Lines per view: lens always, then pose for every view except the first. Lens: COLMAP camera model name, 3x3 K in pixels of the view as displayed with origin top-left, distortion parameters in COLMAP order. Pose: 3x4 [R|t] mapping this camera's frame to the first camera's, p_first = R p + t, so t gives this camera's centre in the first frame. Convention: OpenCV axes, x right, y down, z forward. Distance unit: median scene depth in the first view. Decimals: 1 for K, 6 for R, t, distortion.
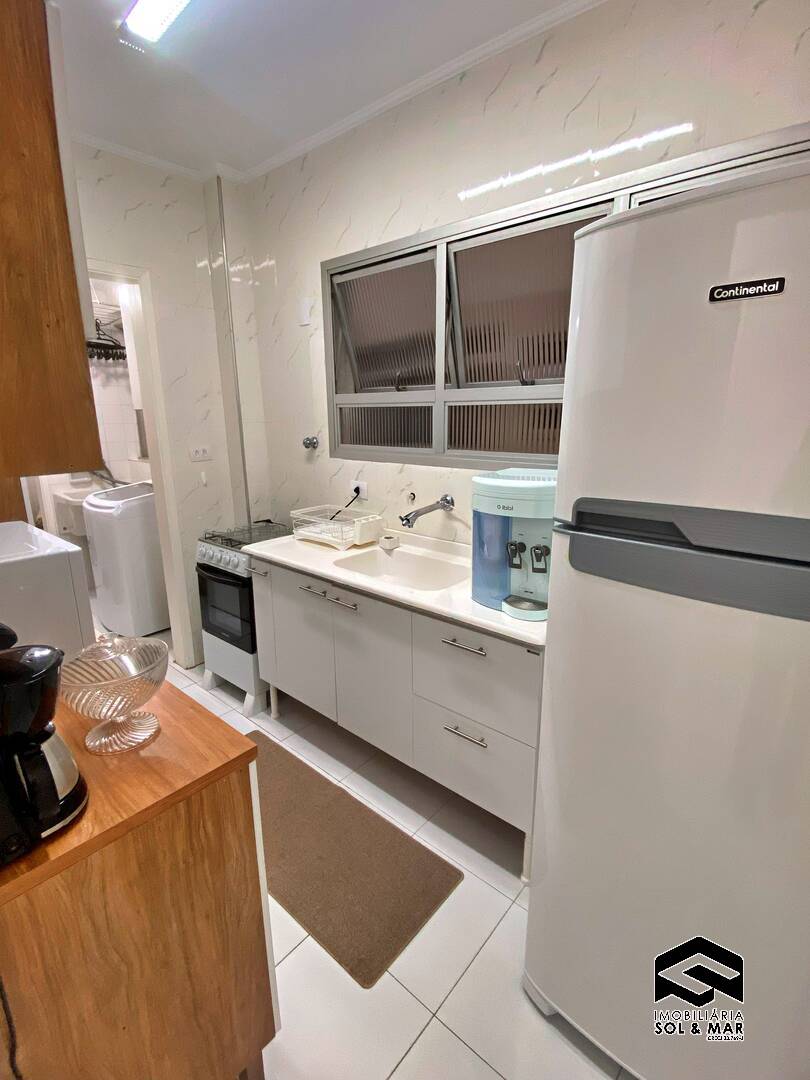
lens RADIAL K [[498.8, 0, 410.2], [0, 498.8, 540.2], [0, 0, 1]] dist [0.027421, -0.025208]
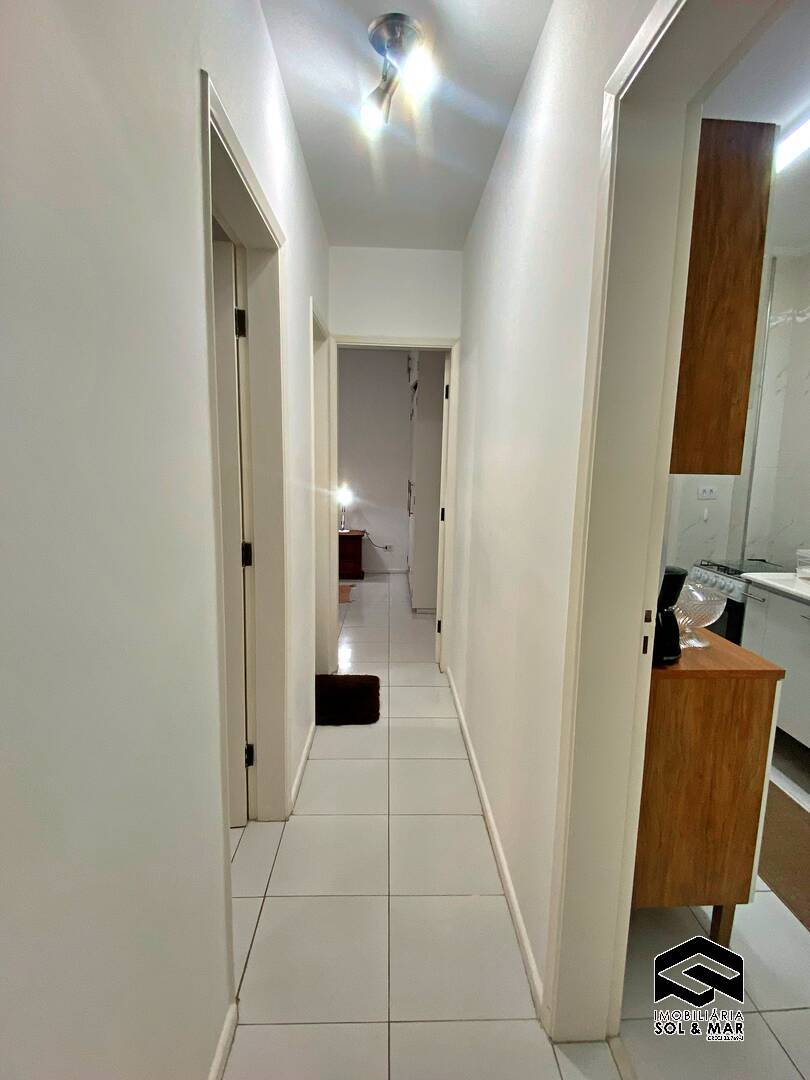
lens RADIAL K [[525.5, 0, 415.6], [0, 525.5, 540.3], [0, 0, 1]] dist [-0.001232, 0.000144]
pose [[0.680522, 0.124069, -0.722148, 0.007224], [-0.199492, 0.979702, -0.019675, 0.101648], [0.705048, 0.157452, 0.691459, -0.318800]]
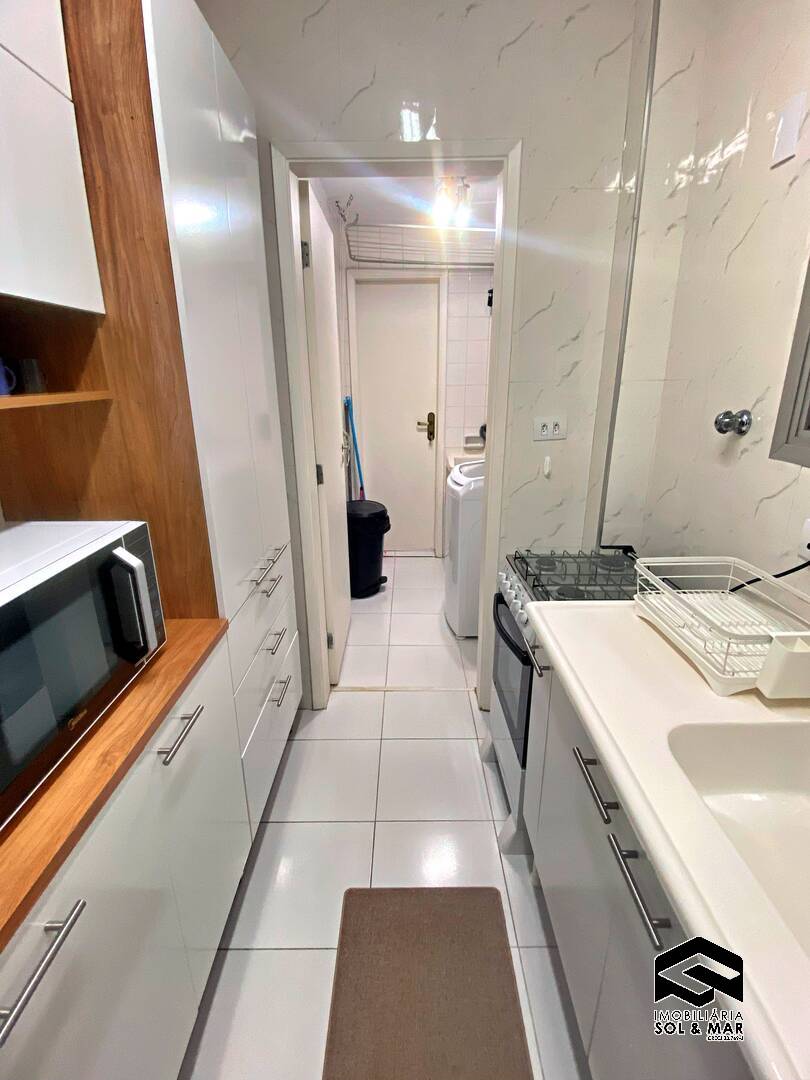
lens RADIAL K [[498.8, 0, 410.2], [0, 498.8, 540.2], [0, 0, 1]] dist [0.027421, -0.025208]
pose [[0.643311, 0.229705, -0.730334, -0.021570], [-0.173683, 0.972845, 0.152992, -0.115331], [0.745644, 0.028425, 0.665737, 0.495208]]
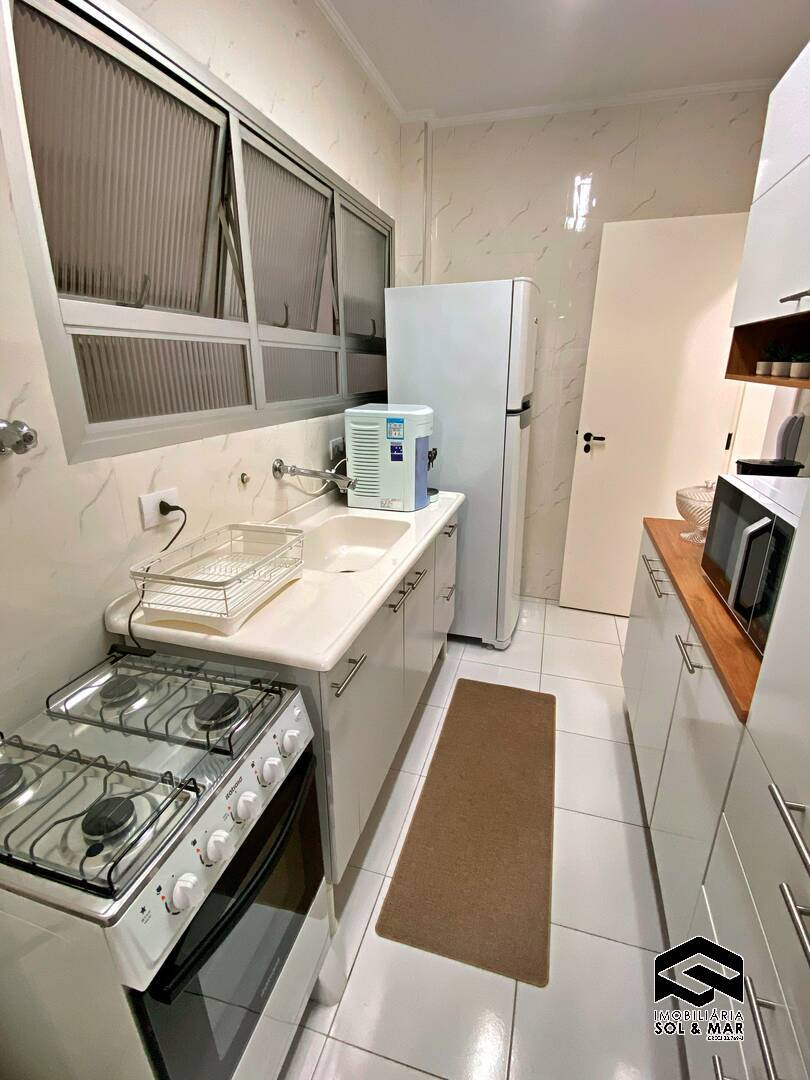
lens RADIAL K [[498.8, 0, 410.2], [0, 498.8, 540.2], [0, 0, 1]] dist [0.027421, -0.025208]
pose [[-0.397600, -0.302404, 0.866294, -0.692242], [0.225199, 0.883091, 0.411627, -0.235930], [-0.889494, 0.358751, -0.283016, 0.978491]]
